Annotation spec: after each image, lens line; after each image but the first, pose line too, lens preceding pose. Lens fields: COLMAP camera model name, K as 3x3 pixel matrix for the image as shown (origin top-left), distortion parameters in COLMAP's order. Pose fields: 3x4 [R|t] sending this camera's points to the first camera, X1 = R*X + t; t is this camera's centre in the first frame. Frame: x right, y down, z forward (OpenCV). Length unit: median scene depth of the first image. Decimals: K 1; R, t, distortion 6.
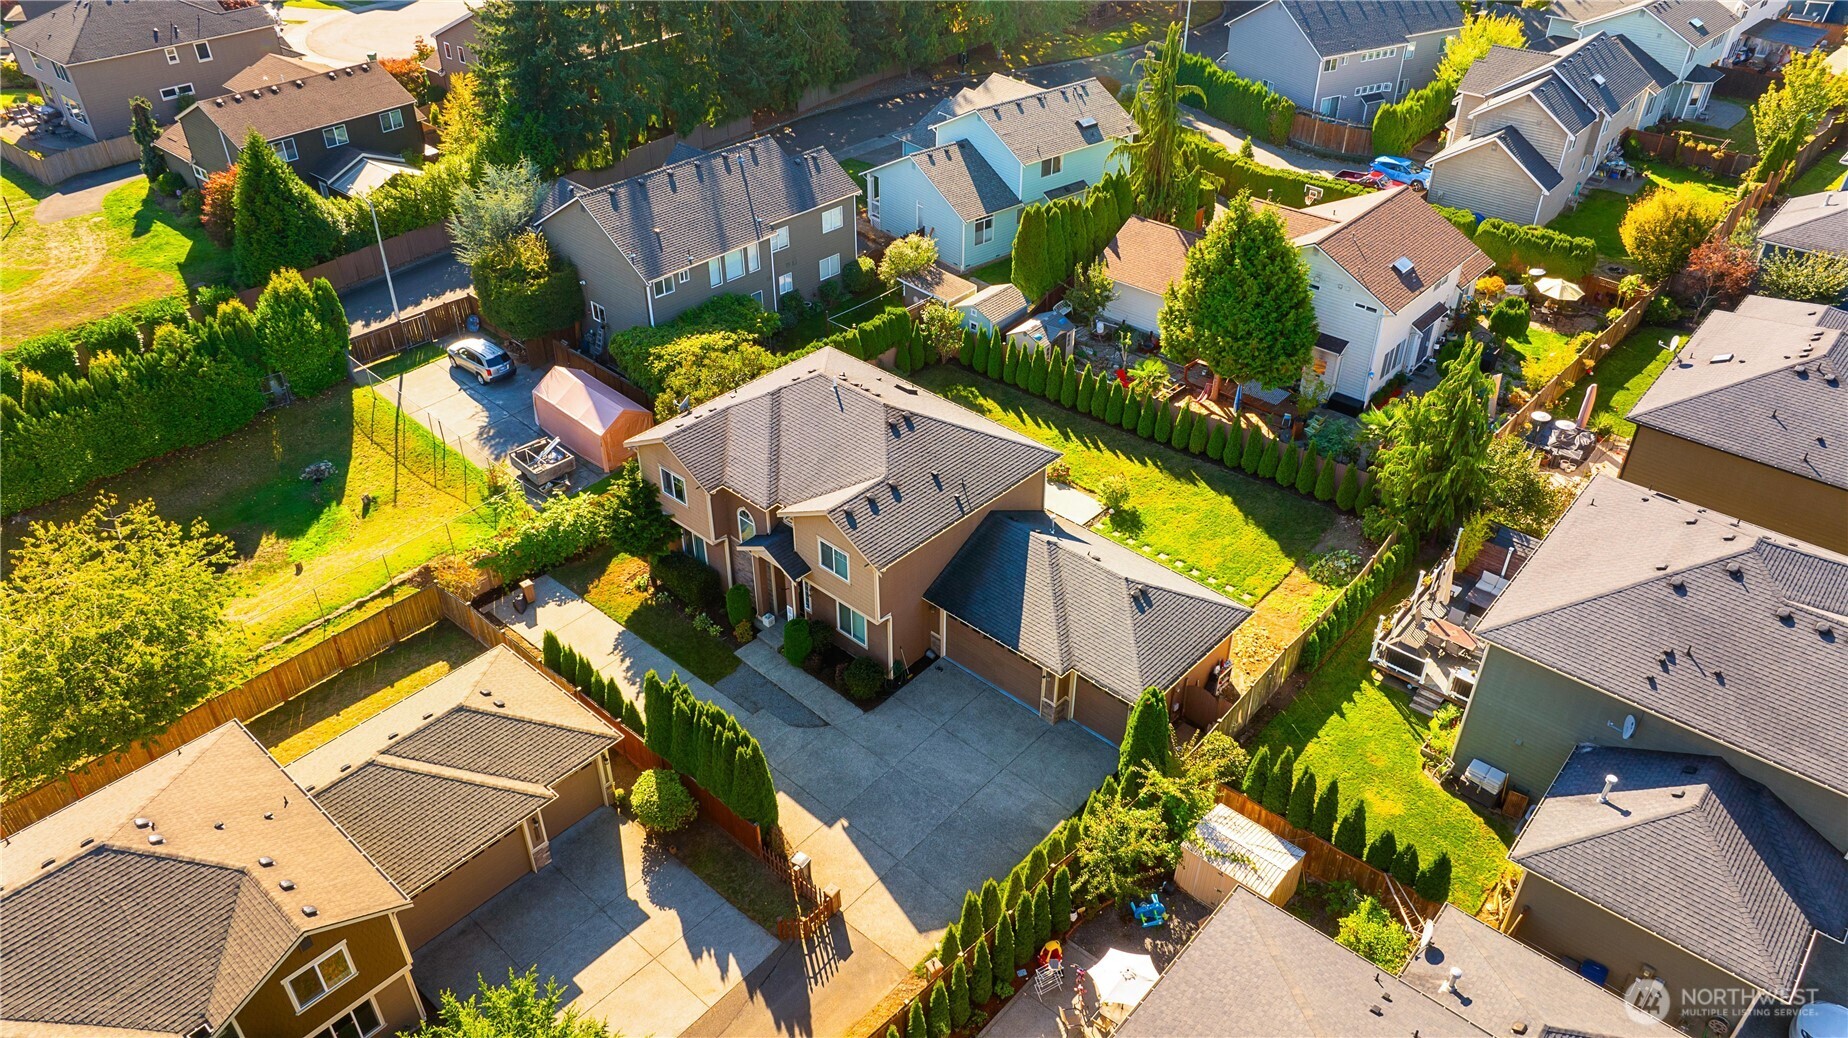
lens RADIAL K [[1303.5, 0, 924.0], [0, 1303.5, 519.0], [0, 0, 1]] dist [-0.050383, 0.046350]
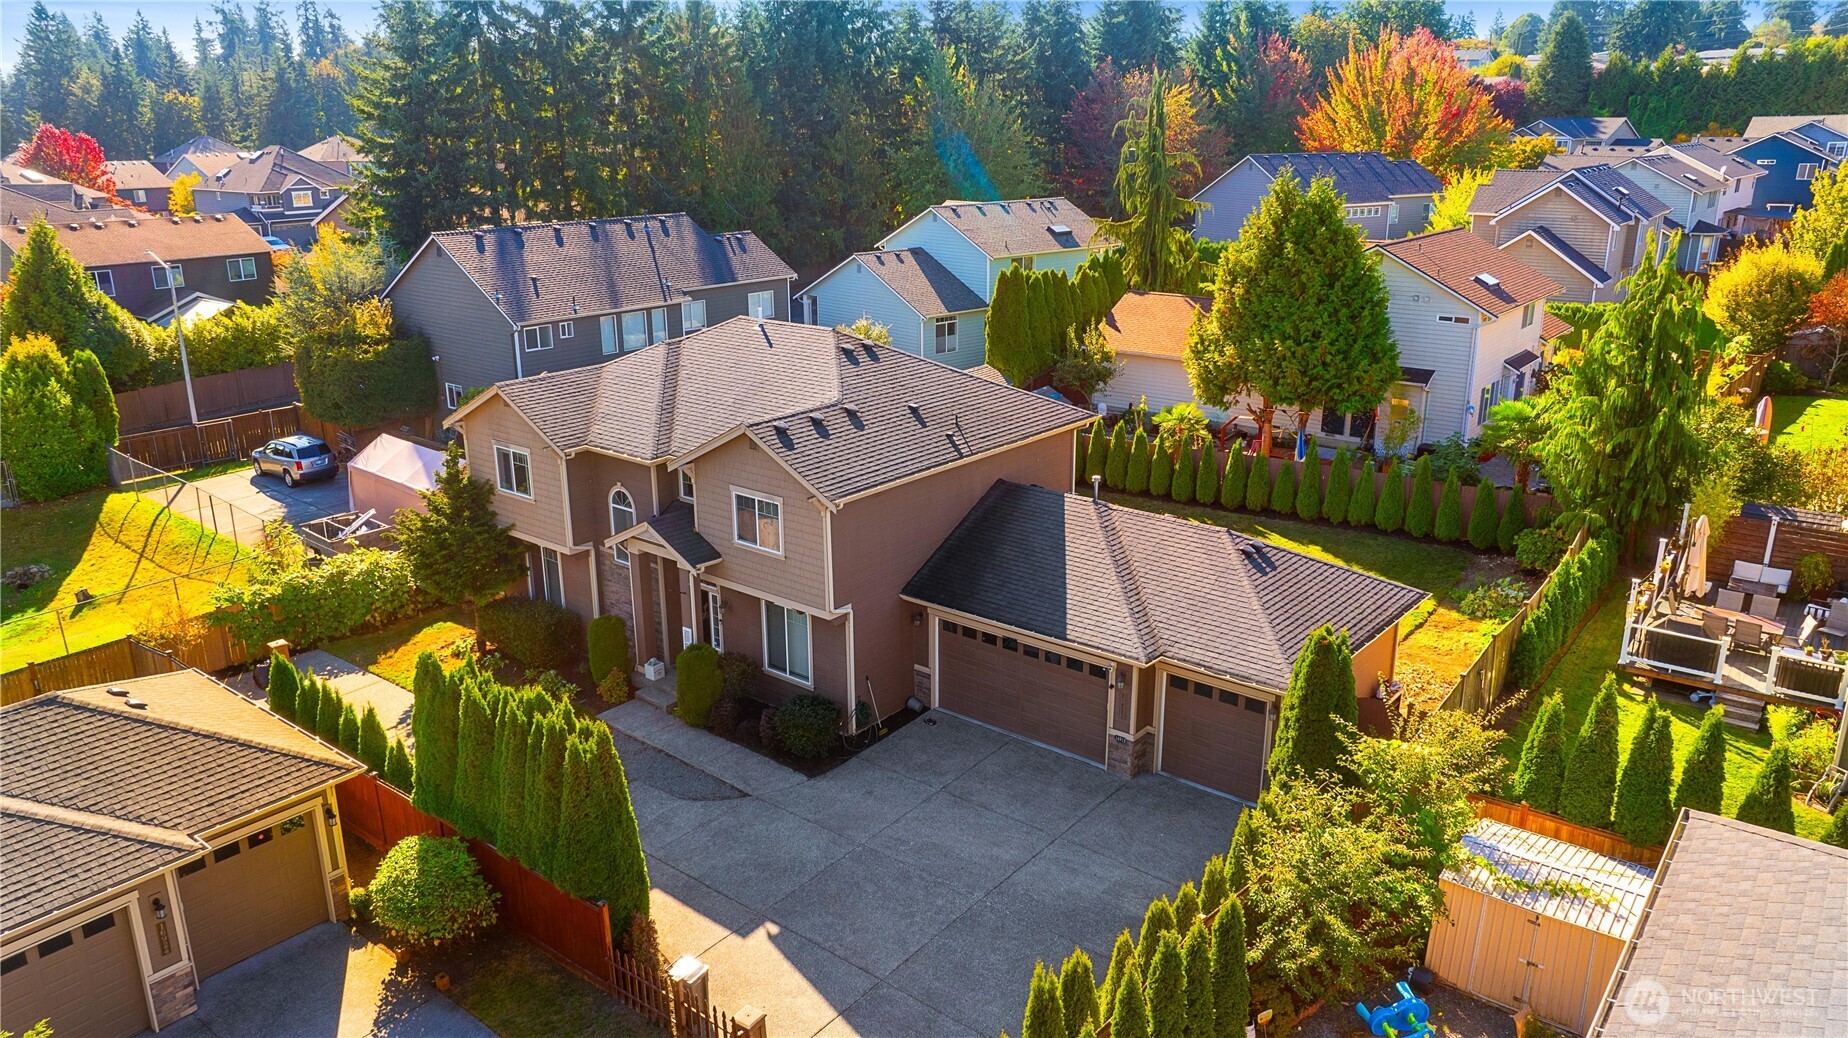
lens RADIAL K [[1303.5, 0, 924.0], [0, 1303.5, 519.0], [0, 0, 1]] dist [-0.050383, 0.046350]
pose [[0.998340, -0.022314, 0.053103, -0.021644], [0.037393, 0.952312, -0.302825, 0.209460], [-0.043814, 0.304308, 0.951565, 0.385598]]
